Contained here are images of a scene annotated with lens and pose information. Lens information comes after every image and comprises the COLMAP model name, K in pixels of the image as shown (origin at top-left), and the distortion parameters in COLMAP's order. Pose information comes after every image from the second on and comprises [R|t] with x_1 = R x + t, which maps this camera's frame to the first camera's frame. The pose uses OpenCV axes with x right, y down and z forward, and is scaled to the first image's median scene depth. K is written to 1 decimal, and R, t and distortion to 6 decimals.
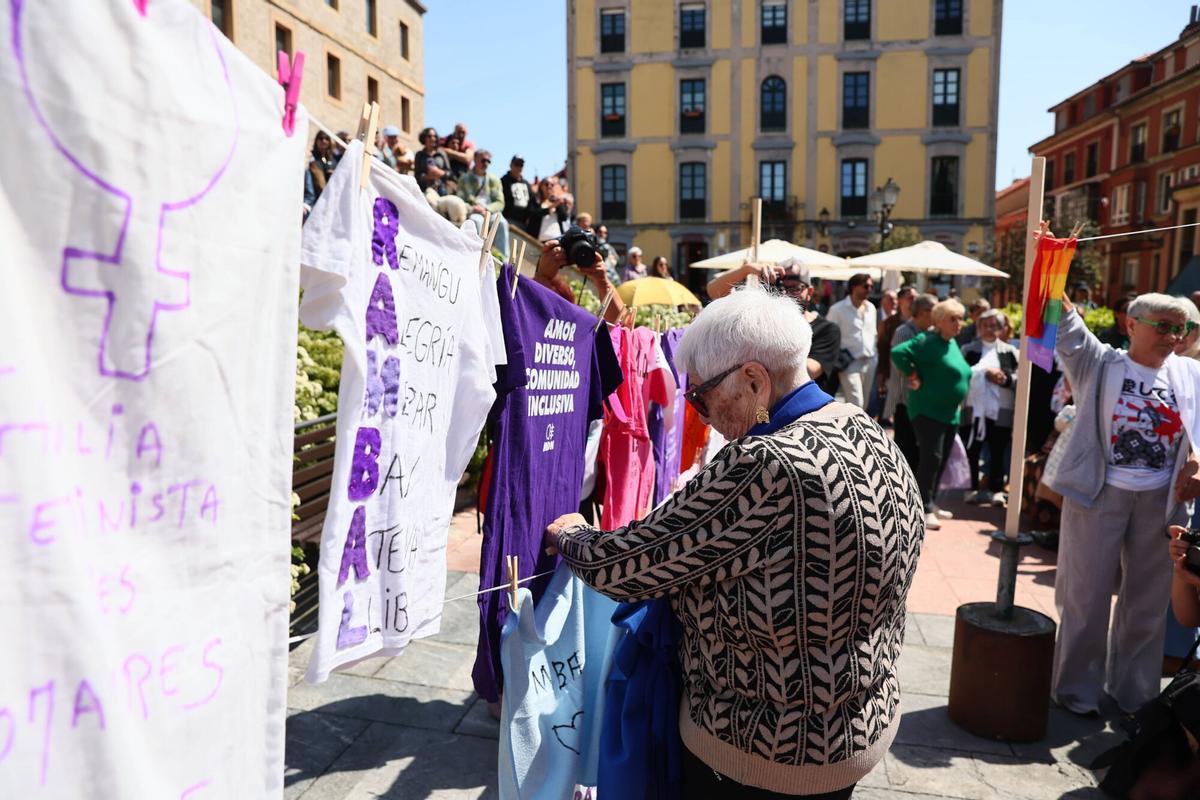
lens RADIAL K [[823.1, 0, 595.1], [0, 823.1, 406.3], [0, 0, 1]] dist [-0.110764, 0.091187]
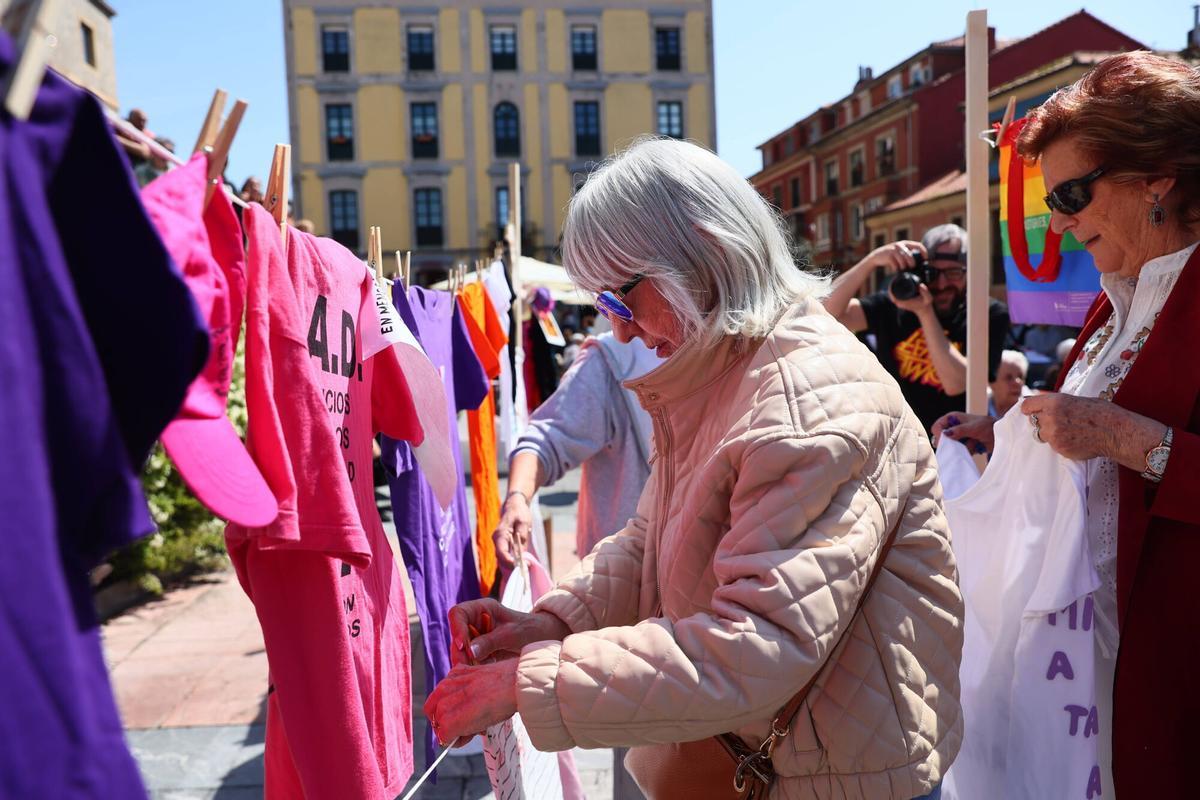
lens RADIAL K [[821.0, 0, 596.1], [0, 821.0, 402.3], [0, 0, 1]] dist [-0.115271, 0.093016]
pose [[0.951043, -0.056073, 0.303928, 0.004039], [0.069959, 0.996936, -0.034985, 0.000797], [-0.301035, 0.054535, 0.952052, 0.039549]]
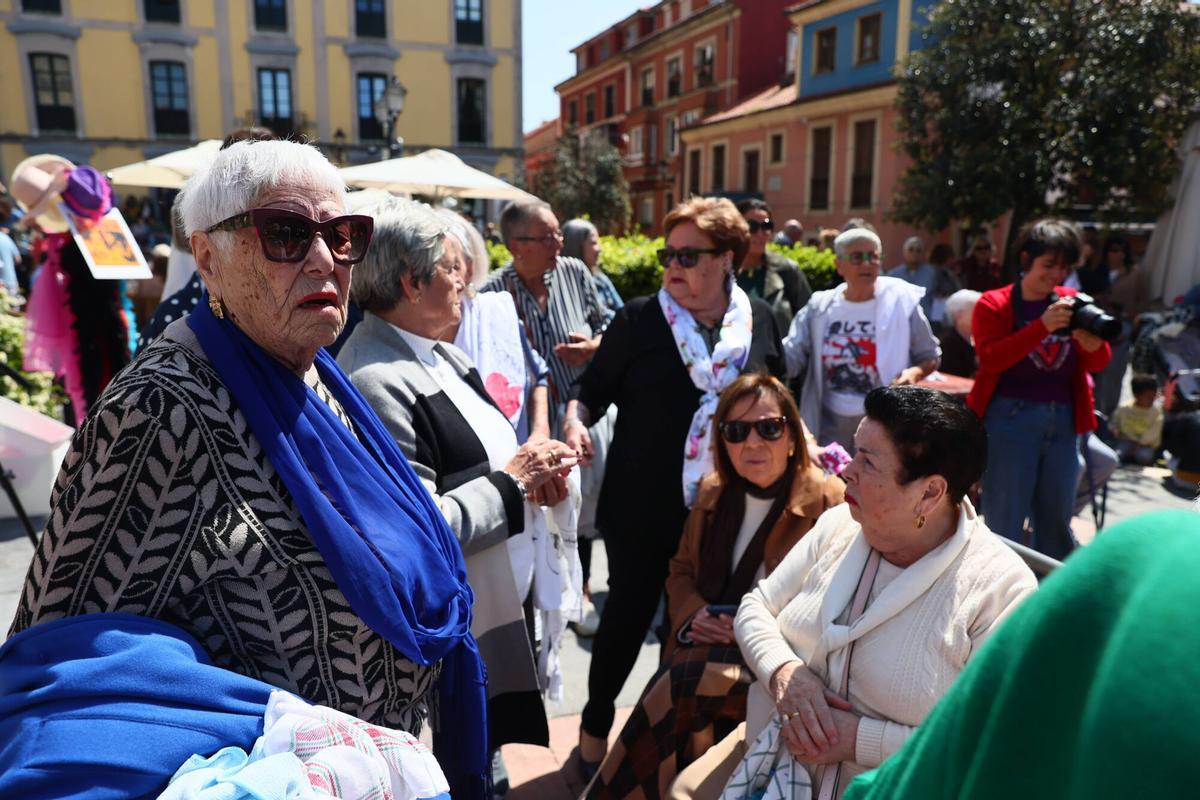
lens RADIAL K [[821.0, 0, 596.1], [0, 821.0, 402.3], [0, 0, 1]] dist [-0.115271, 0.093016]
pose [[0.859999, -0.091294, 0.502063, 0.062900], [0.057482, 0.994936, 0.082453, -0.011943], [-0.507048, -0.042050, 0.860892, 0.120296]]
